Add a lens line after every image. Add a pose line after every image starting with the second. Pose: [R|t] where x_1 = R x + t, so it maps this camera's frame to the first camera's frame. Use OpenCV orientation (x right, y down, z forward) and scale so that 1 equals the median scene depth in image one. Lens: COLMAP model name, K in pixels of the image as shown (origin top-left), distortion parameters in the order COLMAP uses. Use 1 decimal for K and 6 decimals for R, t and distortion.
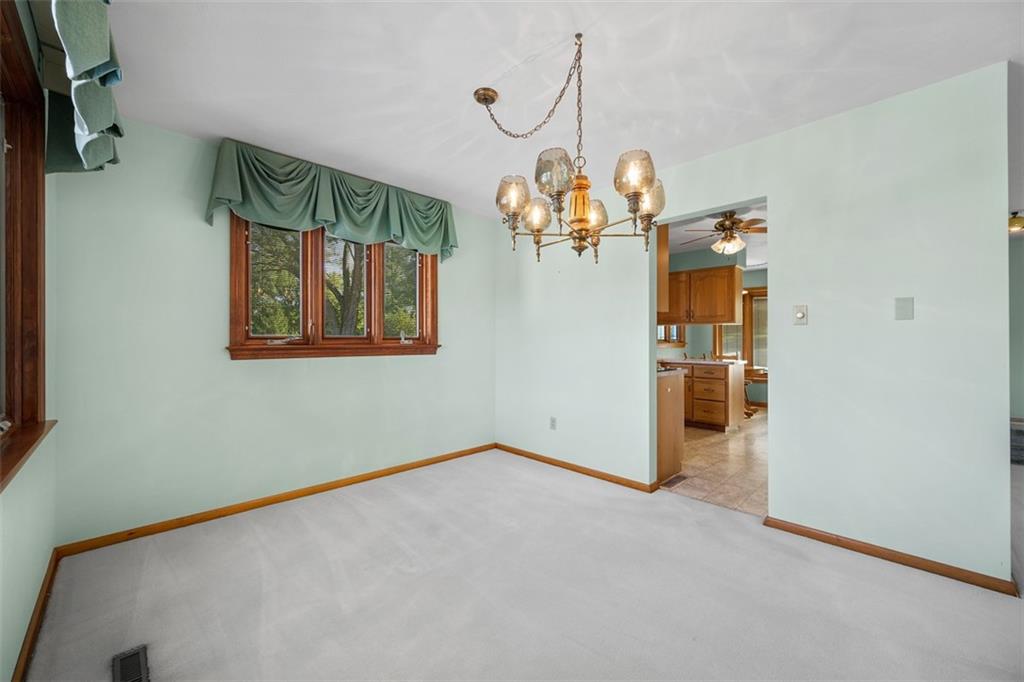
lens RADIAL K [[401.0, 0, 510.7], [0, 401.0, 339.3], [0, 0, 1]] dist [-0.000354, -0.000068]
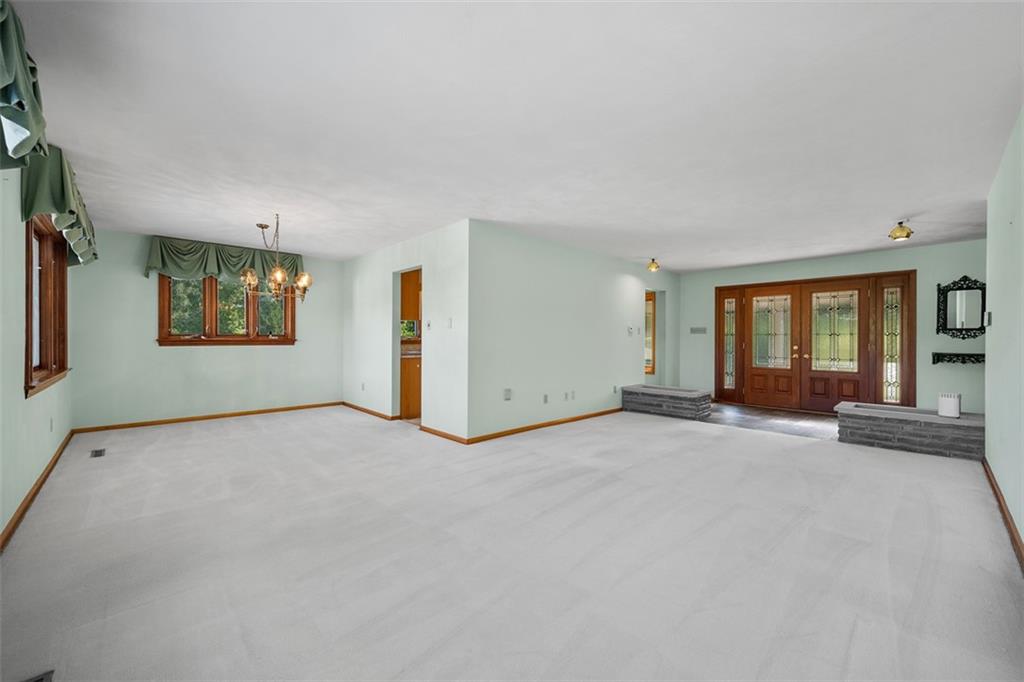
lens RADIAL K [[401.0, 0, 510.7], [0, 401.0, 339.3], [0, 0, 1]] dist [-0.000354, -0.000068]
pose [[0.999820, 0.004005, -0.018567, 0.997014], [-0.003870, 0.999966, 0.007279, -0.002902], [0.018595, -0.007206, 0.999801, -0.874476]]
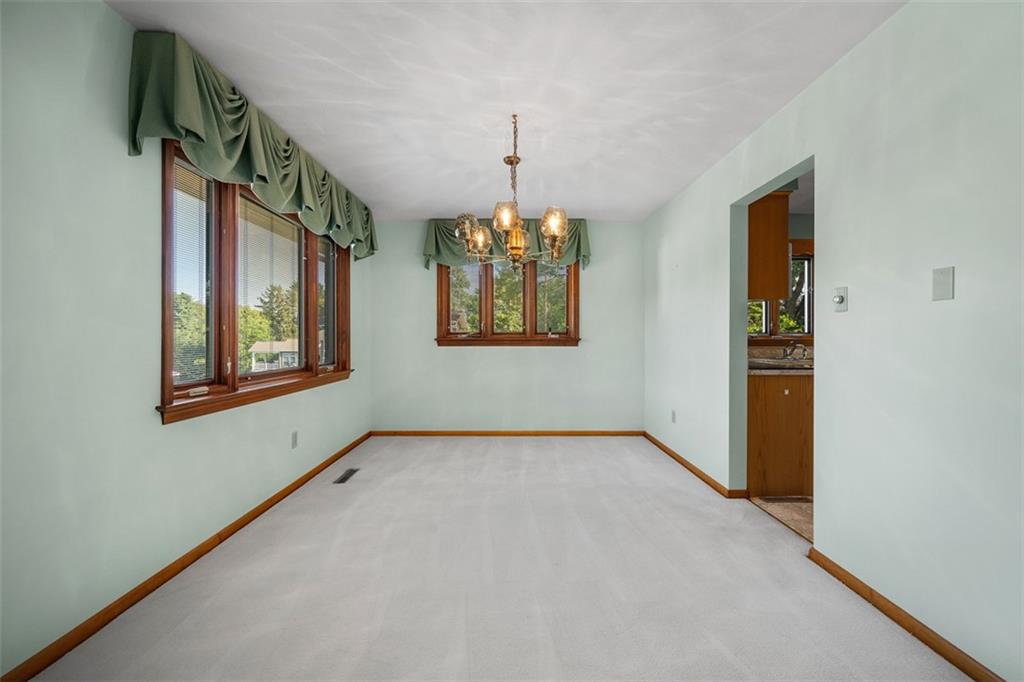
lens RADIAL K [[401.5, 0, 512.6], [0, 401.5, 337.1], [0, 0, 1]] dist [0.015563, 0.000026]
pose [[0.719583, 0.000176, -0.694407, 0.687252], [0.002294, 0.999994, 0.002630, 0.008445], [0.694403, -0.003485, 0.719578, -0.014873]]
